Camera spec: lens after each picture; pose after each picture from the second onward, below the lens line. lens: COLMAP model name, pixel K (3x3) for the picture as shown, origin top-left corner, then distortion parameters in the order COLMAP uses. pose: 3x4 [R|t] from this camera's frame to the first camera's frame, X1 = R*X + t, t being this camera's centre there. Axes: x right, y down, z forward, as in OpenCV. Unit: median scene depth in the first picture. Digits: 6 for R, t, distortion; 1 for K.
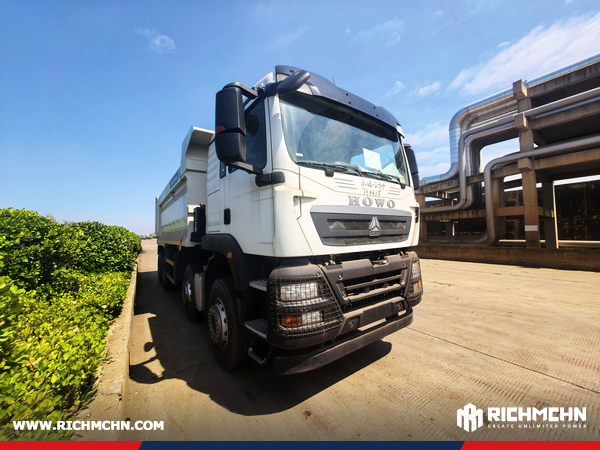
lens RADIAL K [[232.7, 0, 300.0], [0, 232.7, 225.0], [0, 0, 1]] dist [-0.001476, -0.000090]
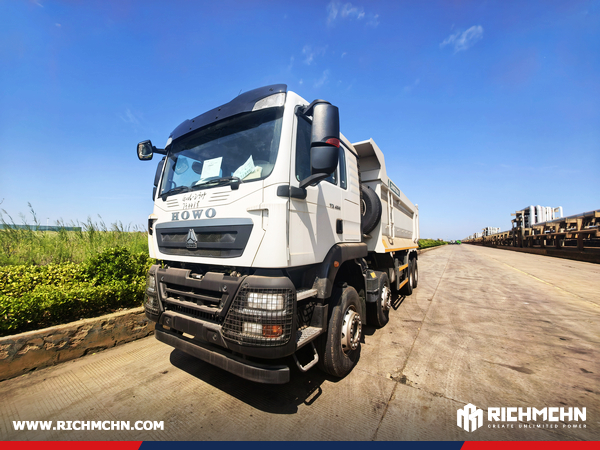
lens RADIAL K [[240.7, 0, 300.0], [0, 240.7, 225.0], [0, 0, 1]] dist [-0.014506, -0.000054]
pose [[0.367103, -0.037648, -0.929418, 1.392548], [0.013627, 0.999291, -0.035096, -0.008649], [0.930080, 0.000218, 0.367356, 1.009577]]
